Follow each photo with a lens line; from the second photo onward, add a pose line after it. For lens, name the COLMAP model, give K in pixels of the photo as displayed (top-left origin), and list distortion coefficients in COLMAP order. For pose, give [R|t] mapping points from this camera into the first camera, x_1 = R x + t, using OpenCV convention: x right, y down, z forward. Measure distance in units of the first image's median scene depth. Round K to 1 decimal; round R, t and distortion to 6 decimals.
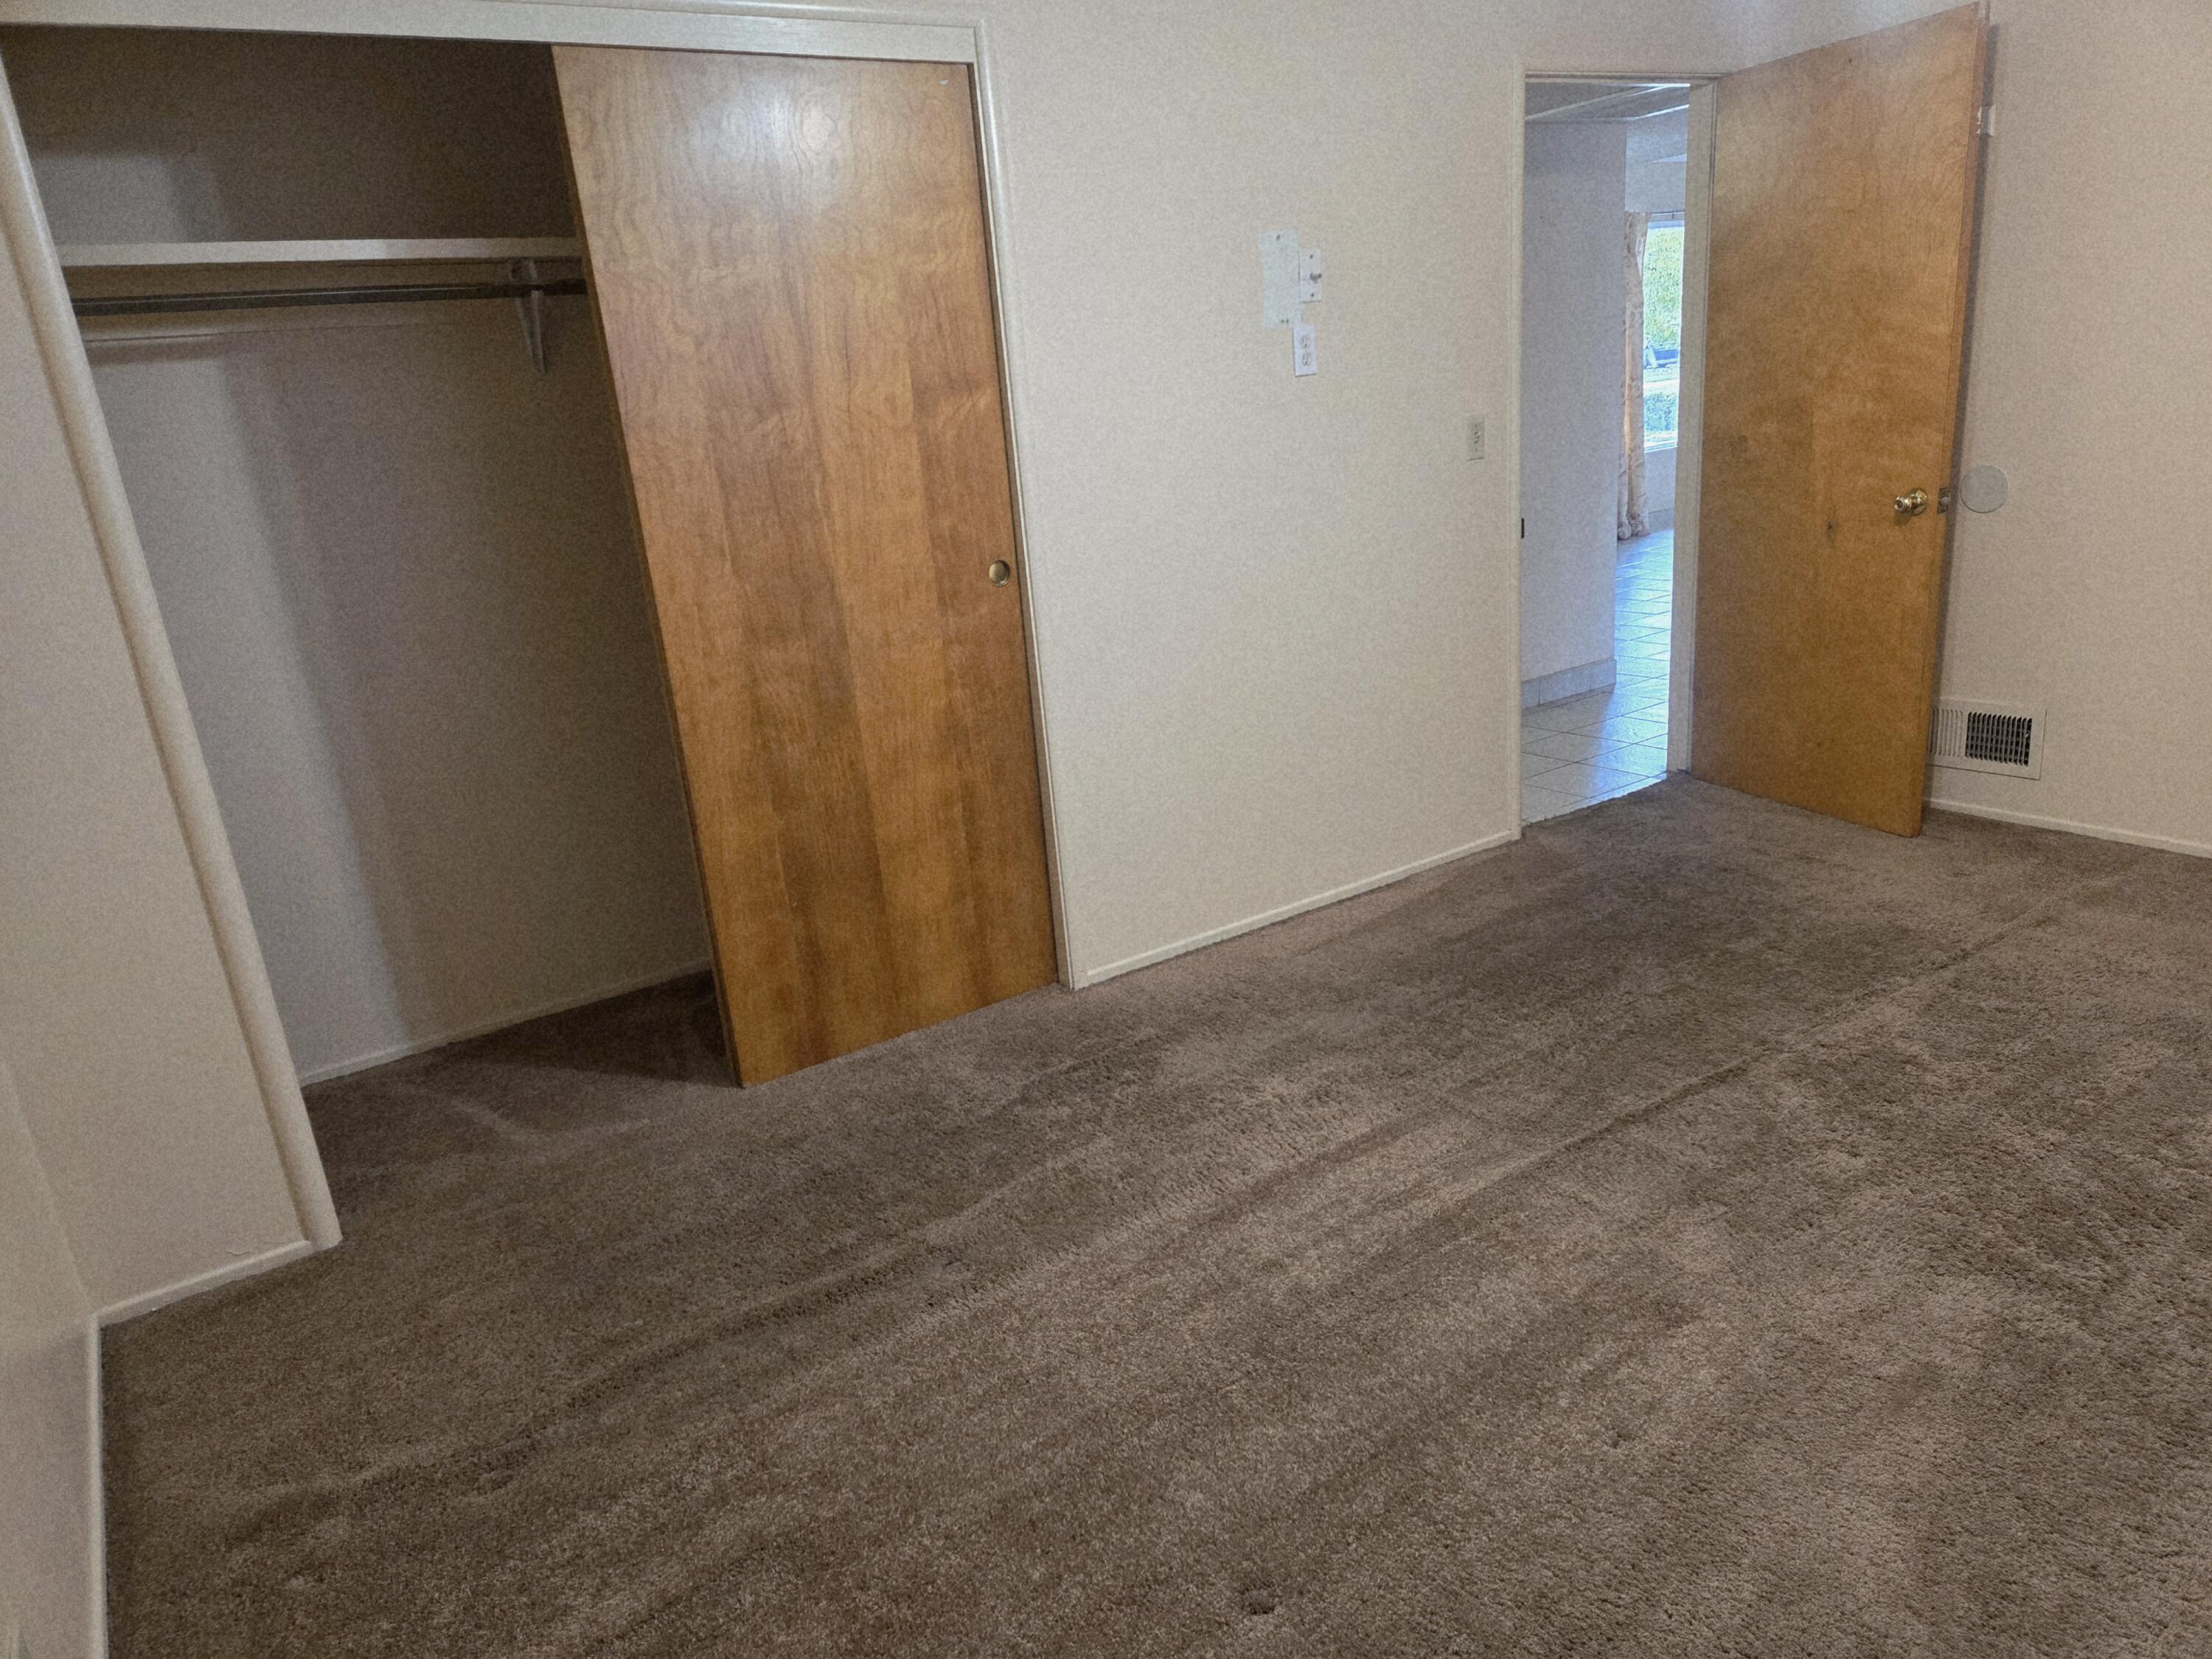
lens RADIAL K [[1477.1, 0, 1102.2], [0, 1477.1, 808.7], [0, 0, 1]] dist [0.080961, -0.073183]
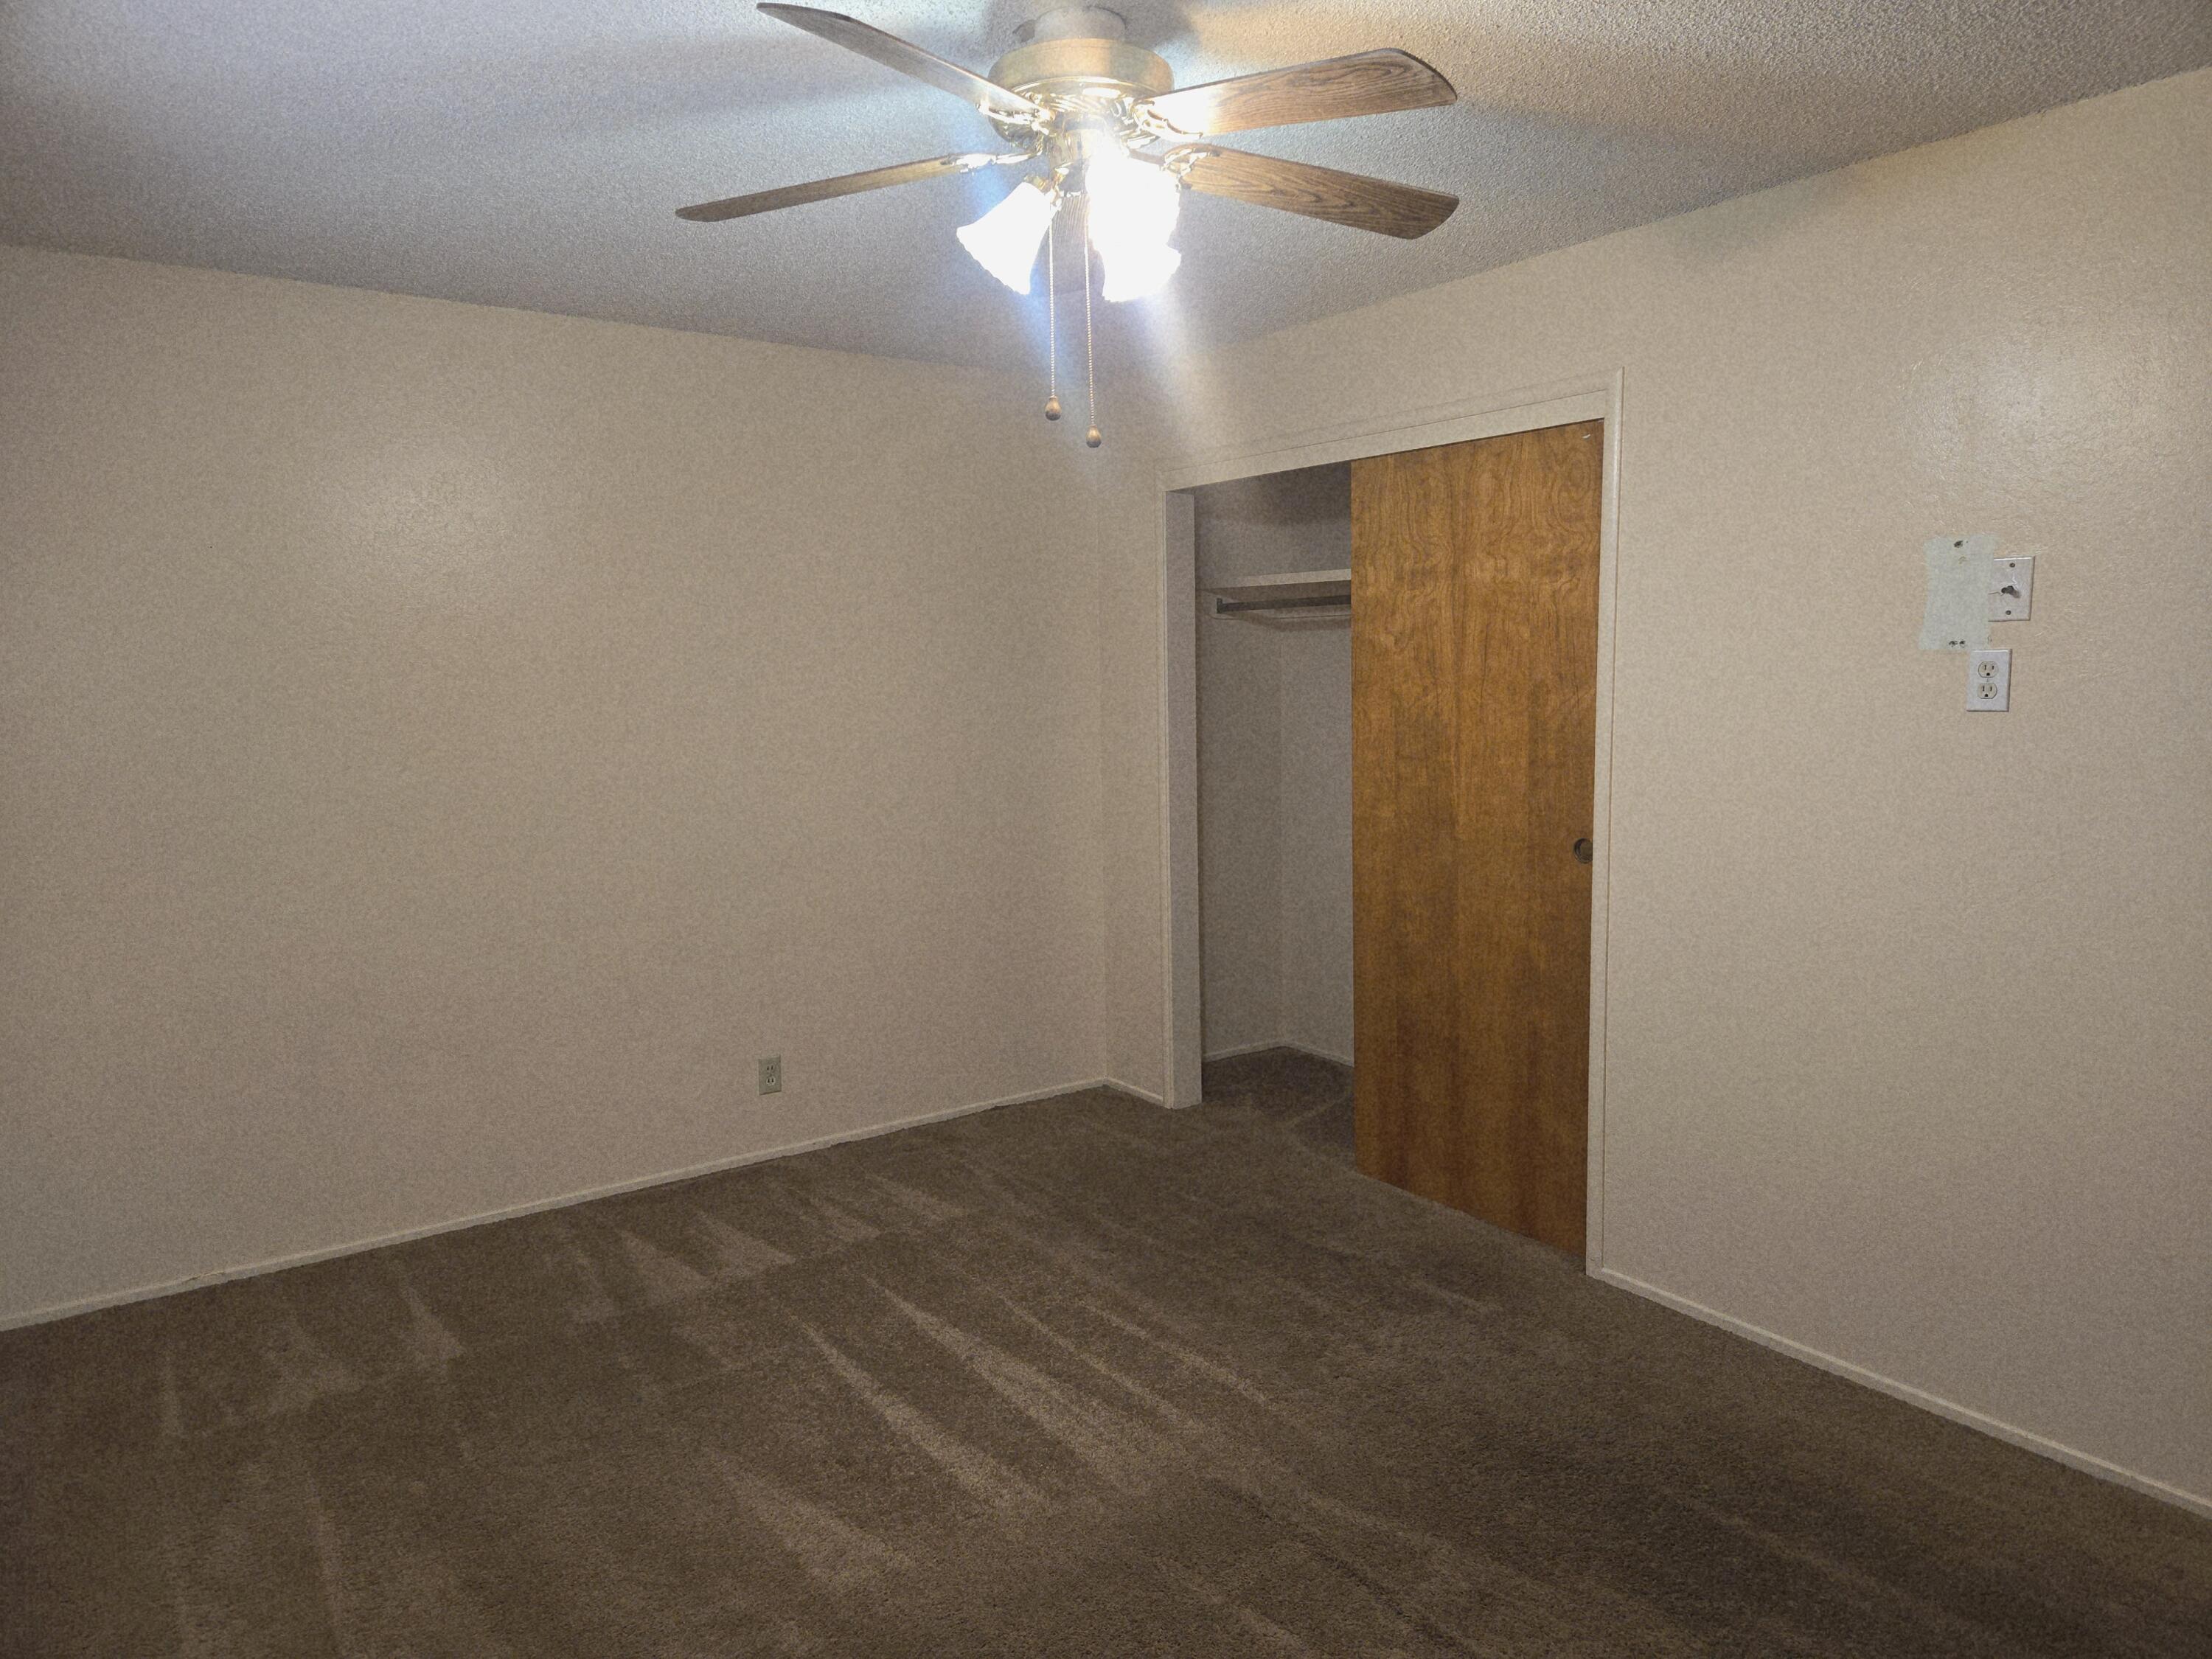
lens RADIAL K [[1477.1, 0, 1102.2], [0, 1477.1, 808.7], [0, 0, 1]] dist [0.080961, -0.073183]
pose [[0.023427, 0.174958, -0.984297, 1.040972], [-0.284532, 0.945016, 0.161203, -0.276688], [0.958380, 0.276287, 0.071920, 0.603058]]
